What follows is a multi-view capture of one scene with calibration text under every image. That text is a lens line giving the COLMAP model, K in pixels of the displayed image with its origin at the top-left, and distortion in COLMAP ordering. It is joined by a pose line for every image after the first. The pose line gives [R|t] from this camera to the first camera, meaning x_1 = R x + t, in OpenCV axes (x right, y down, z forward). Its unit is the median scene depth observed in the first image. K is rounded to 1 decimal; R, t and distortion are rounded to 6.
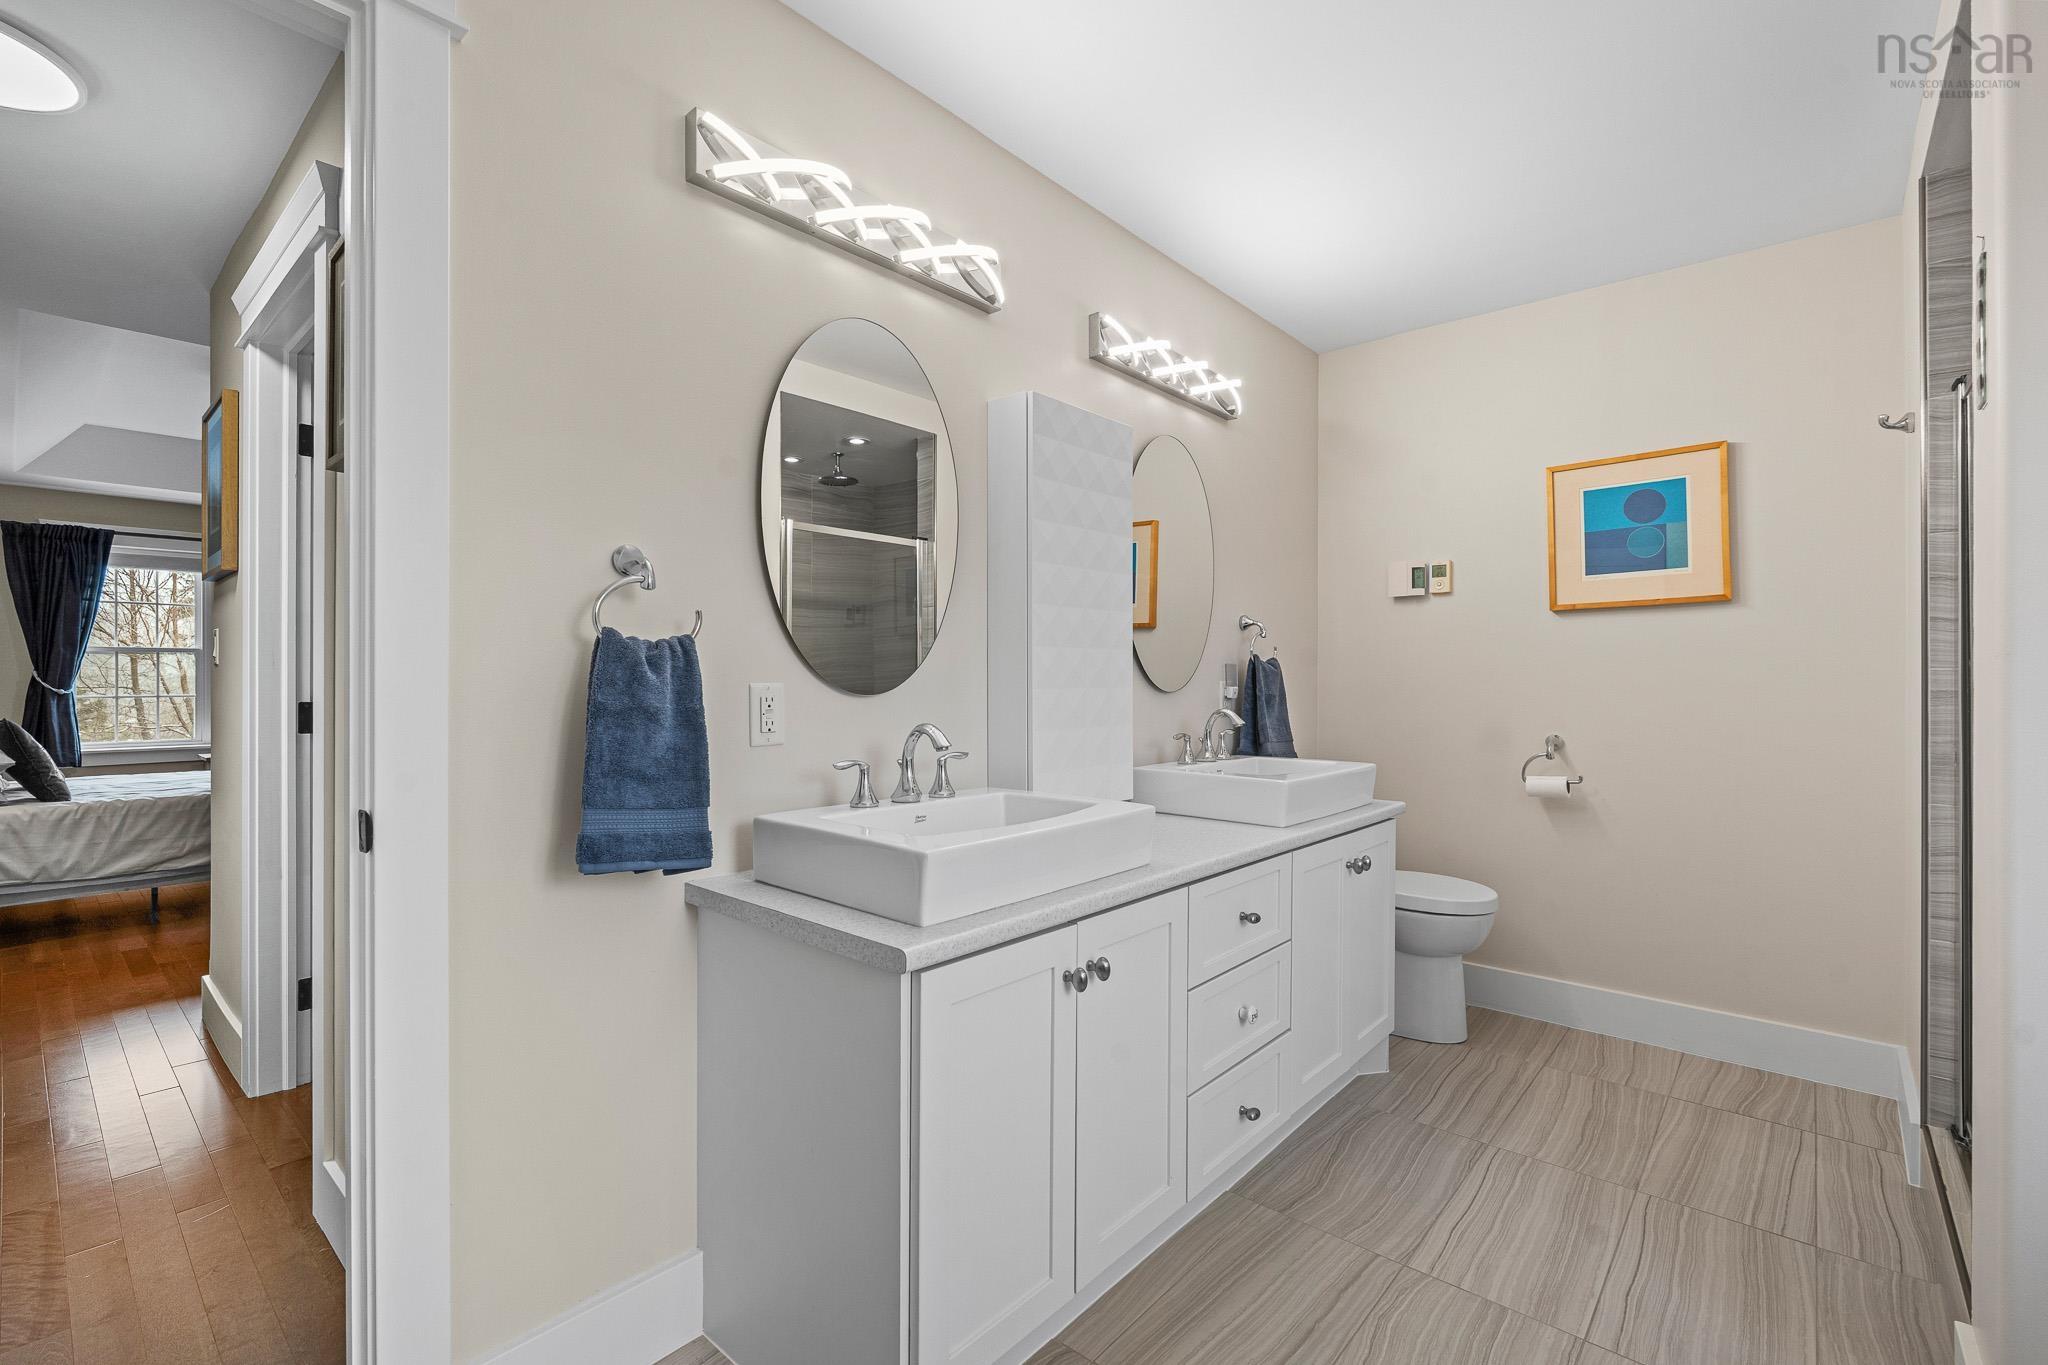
lens RADIAL K [[900.4, 0, 1021.6], [0, 900.4, 687.1], [0, 0, 1]] dist [-0.000035, -0.000071]
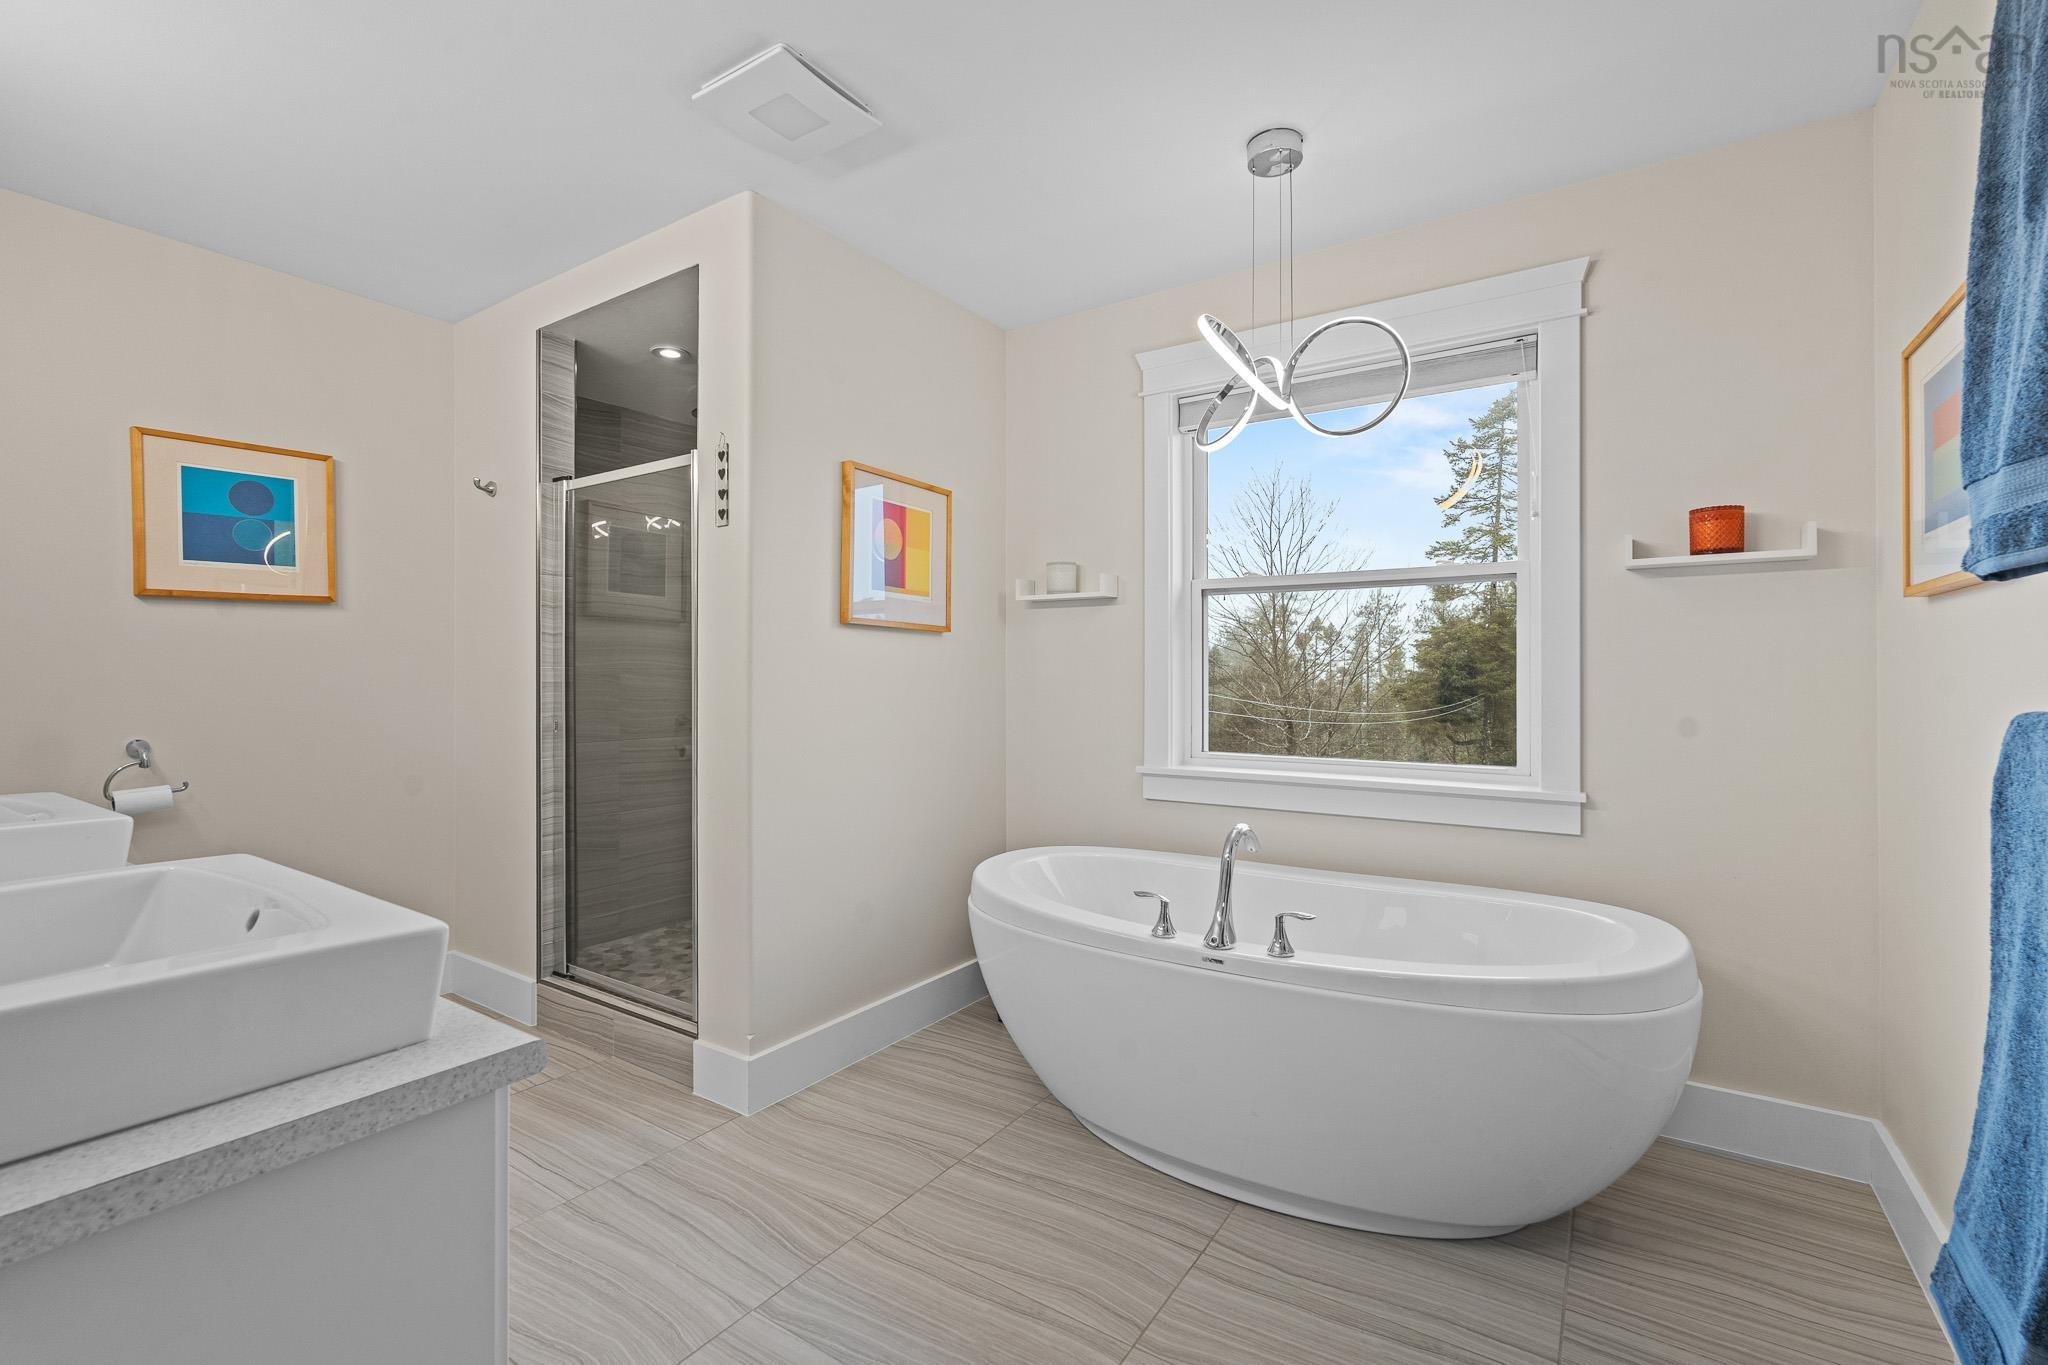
lens RADIAL K [[900.4, 0, 1021.7], [0, 900.4, 672.6], [0, 0, 1]] dist [-0.000035, -0.000071]
pose [[-0.126696, -0.001250, 0.991941, -0.391586], [0.009519, 0.999952, 0.002476, -0.005058], [-0.991896, 0.009756, -0.126678, 0.293542]]
